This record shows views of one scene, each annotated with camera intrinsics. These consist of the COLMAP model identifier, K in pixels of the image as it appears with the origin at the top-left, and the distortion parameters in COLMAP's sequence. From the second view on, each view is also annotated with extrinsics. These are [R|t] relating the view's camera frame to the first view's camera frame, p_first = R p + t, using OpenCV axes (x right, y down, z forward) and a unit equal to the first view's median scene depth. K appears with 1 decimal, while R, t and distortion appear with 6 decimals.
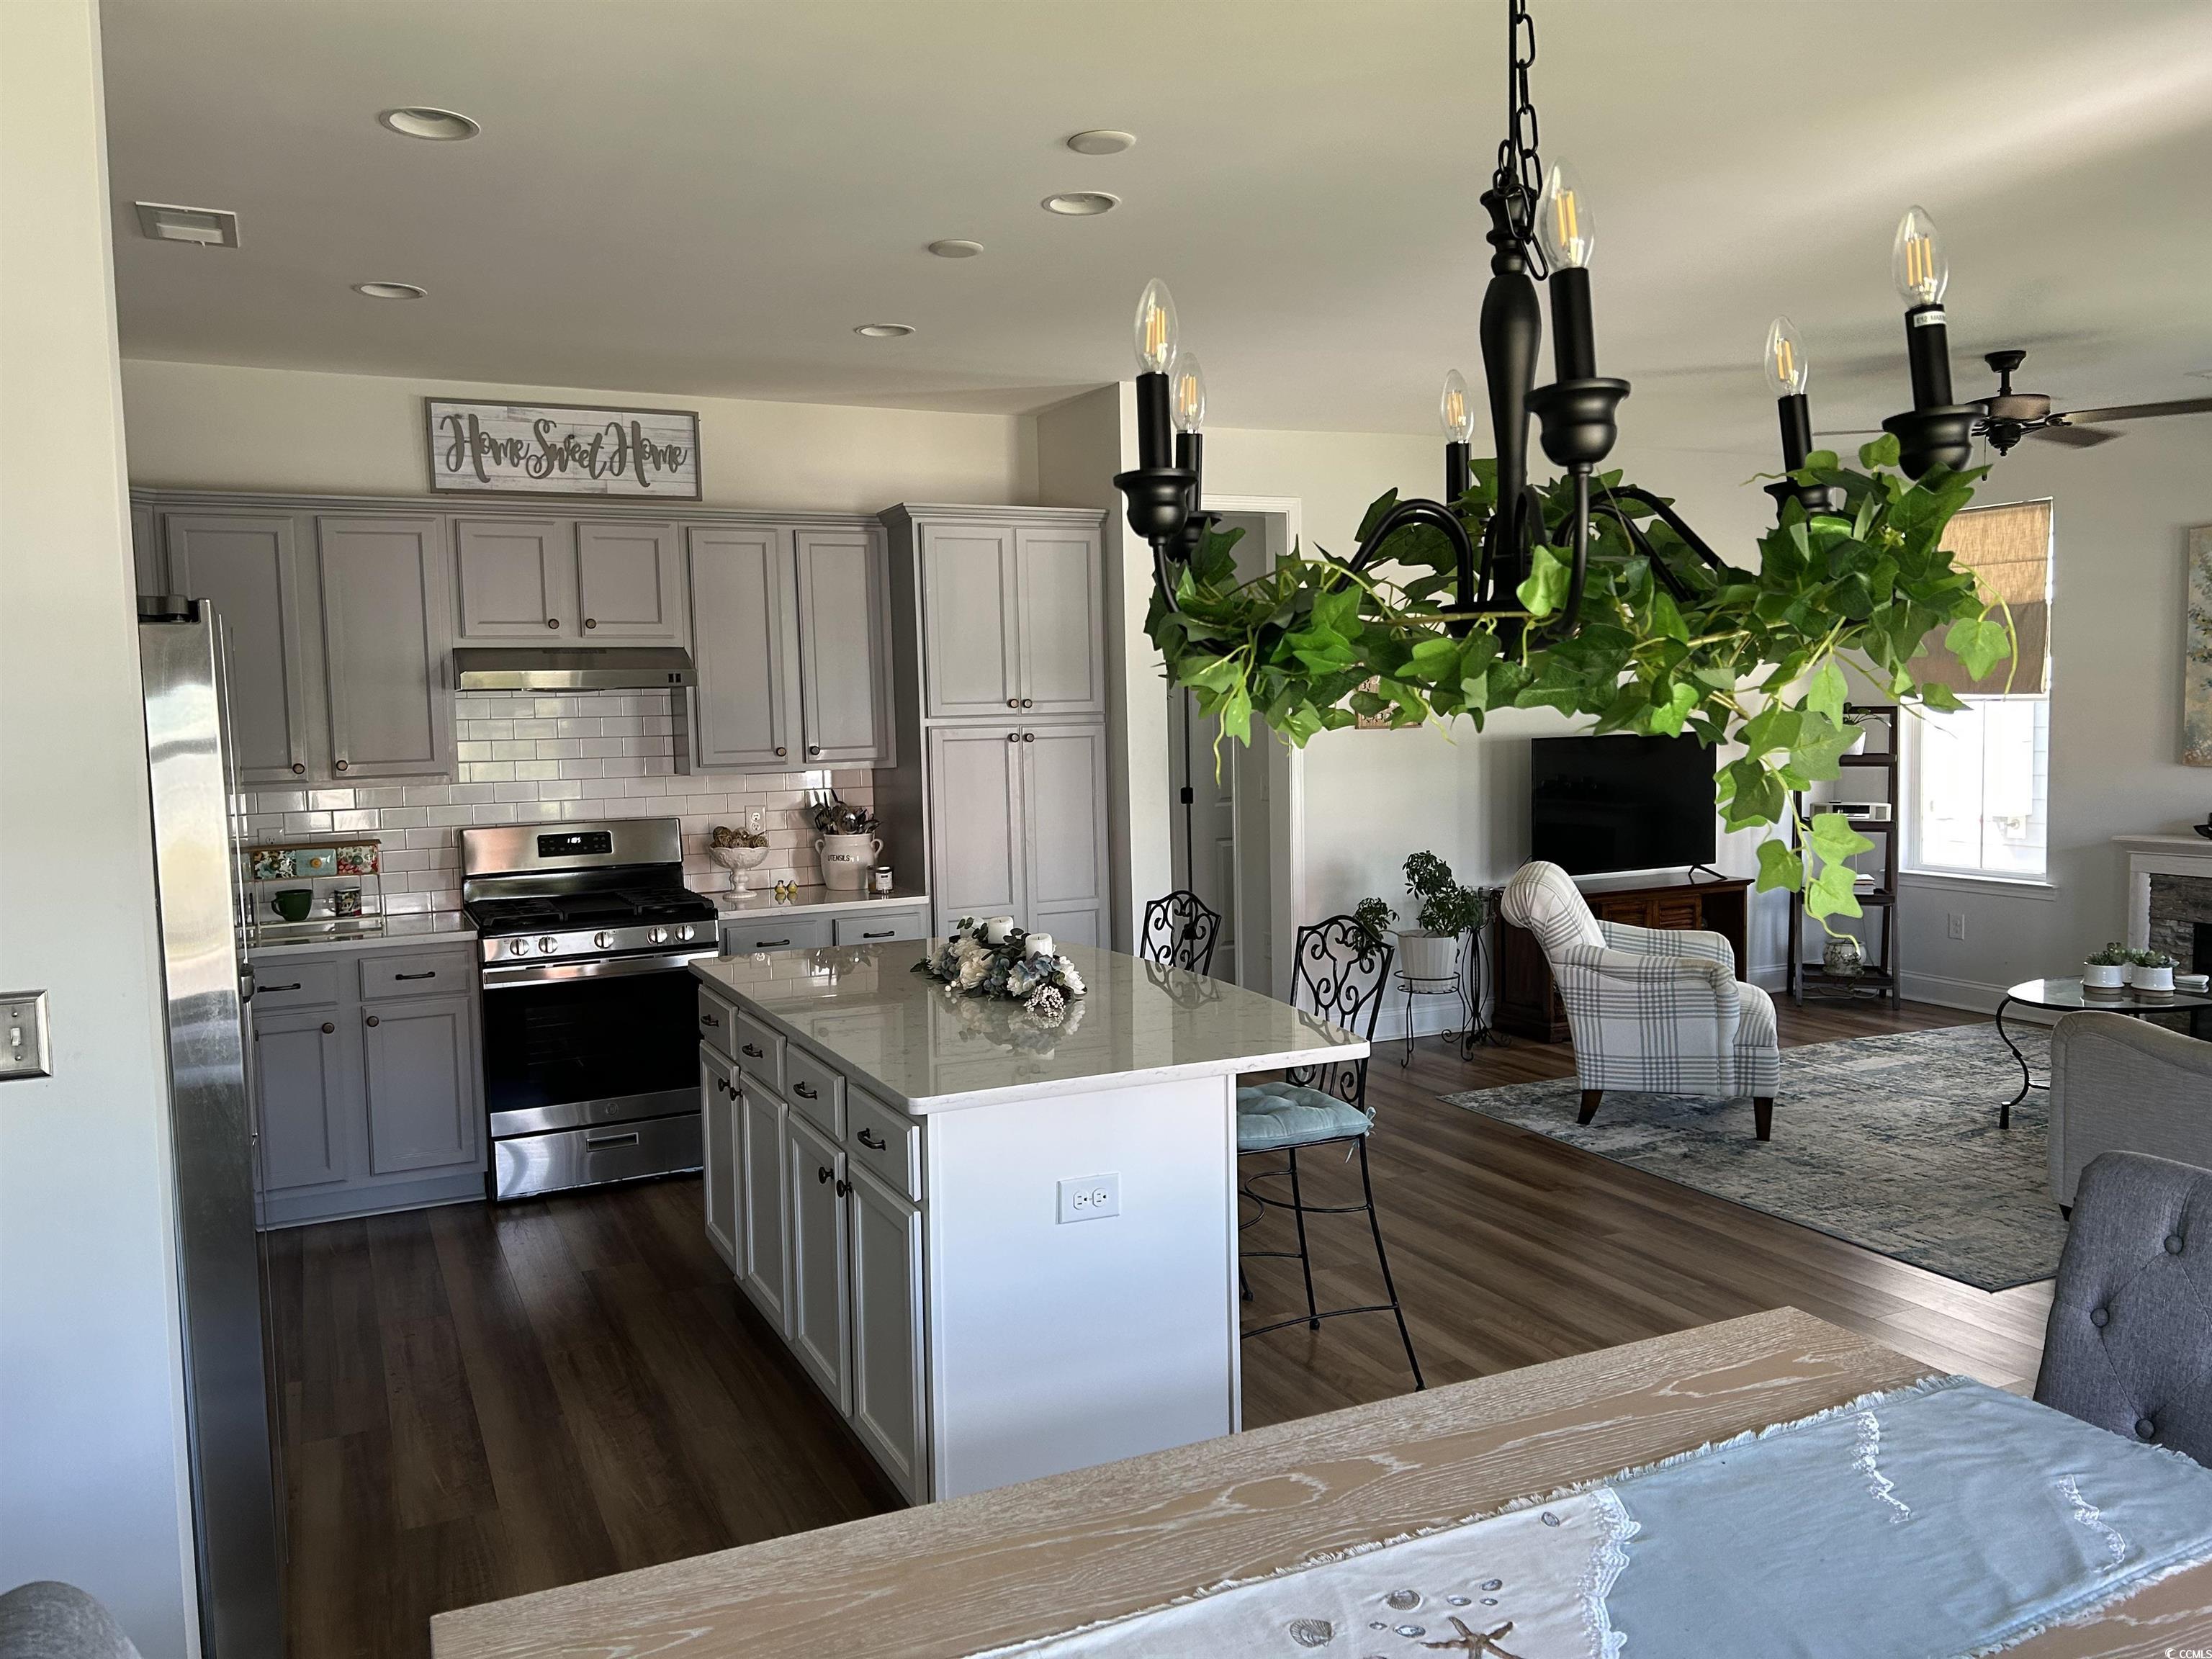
lens RADIAL K [[1653.8, 0, 1111.5], [0, 1653.8, 833.0], [0, 0, 1]] dist [0.068214, -0.075491]
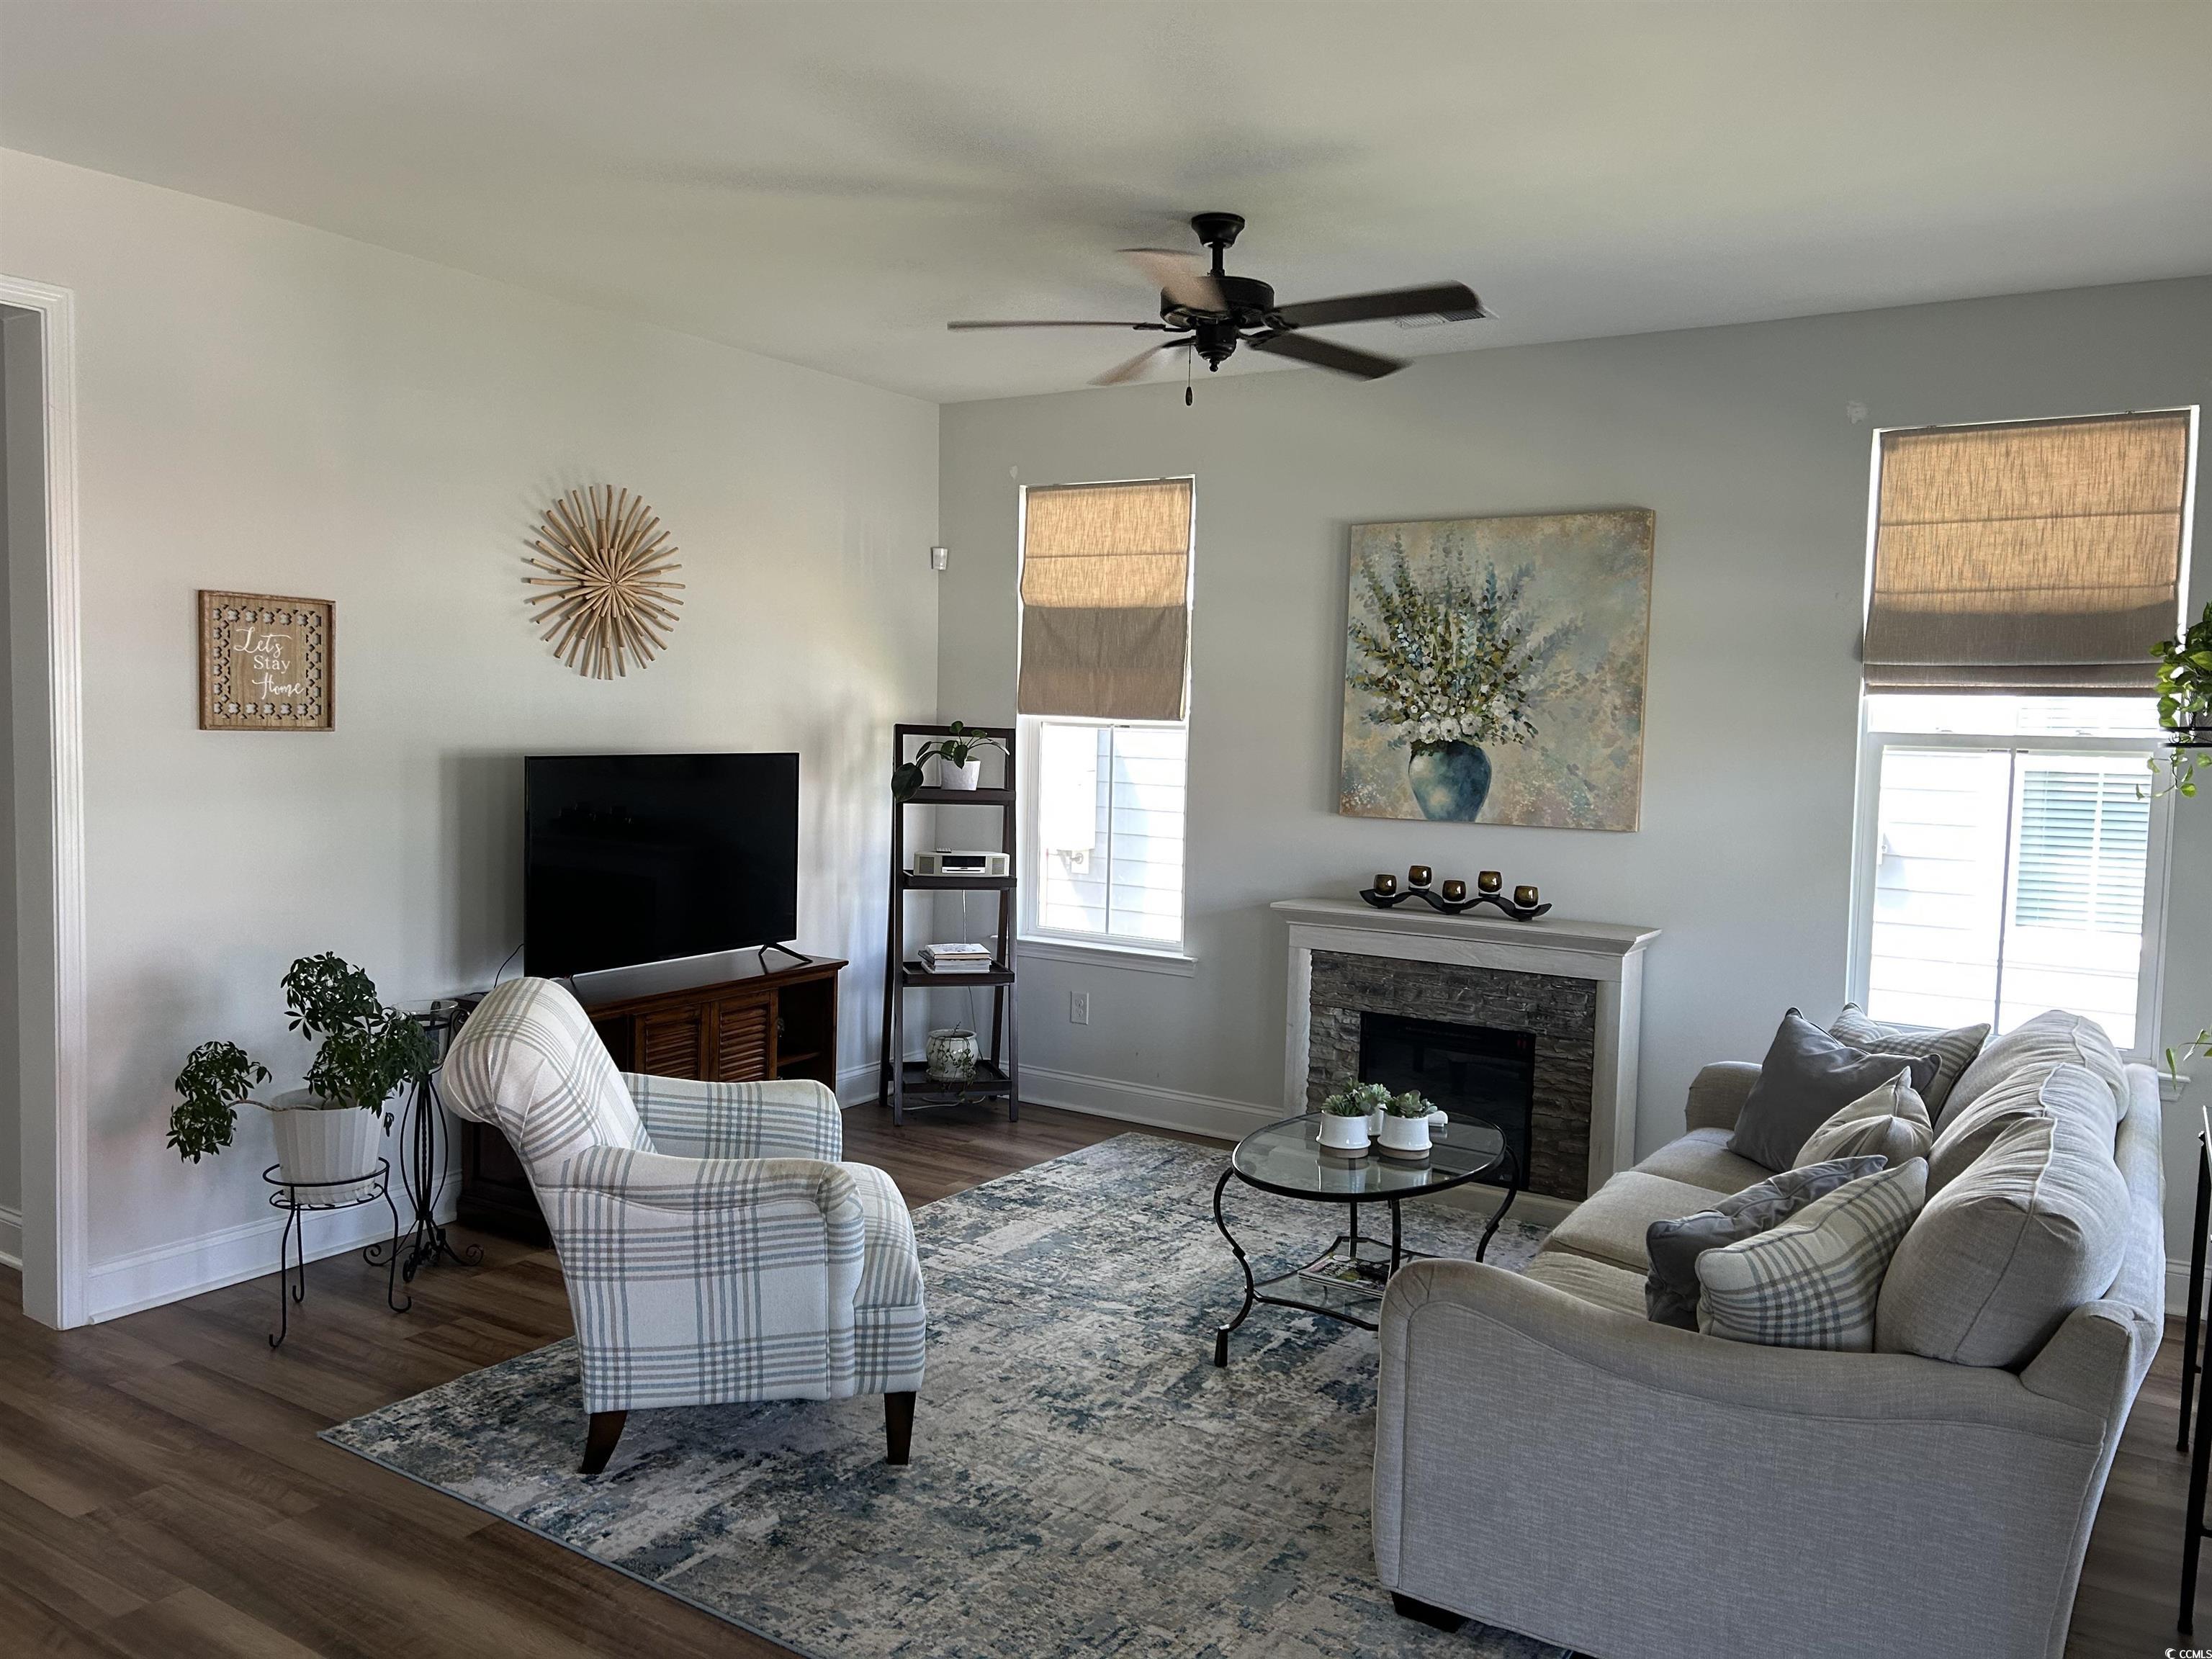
lens RADIAL K [[1653.8, 0, 1100.2], [0, 1653.8, 820.6], [0, 0, 1]] dist [0.068214, -0.075491]
pose [[0.850376, 0.007585, 0.526120, 0.131915], [-0.001925, 0.999934, -0.011305, -0.032653], [-0.526172, 0.008601, 0.850335, 0.434482]]
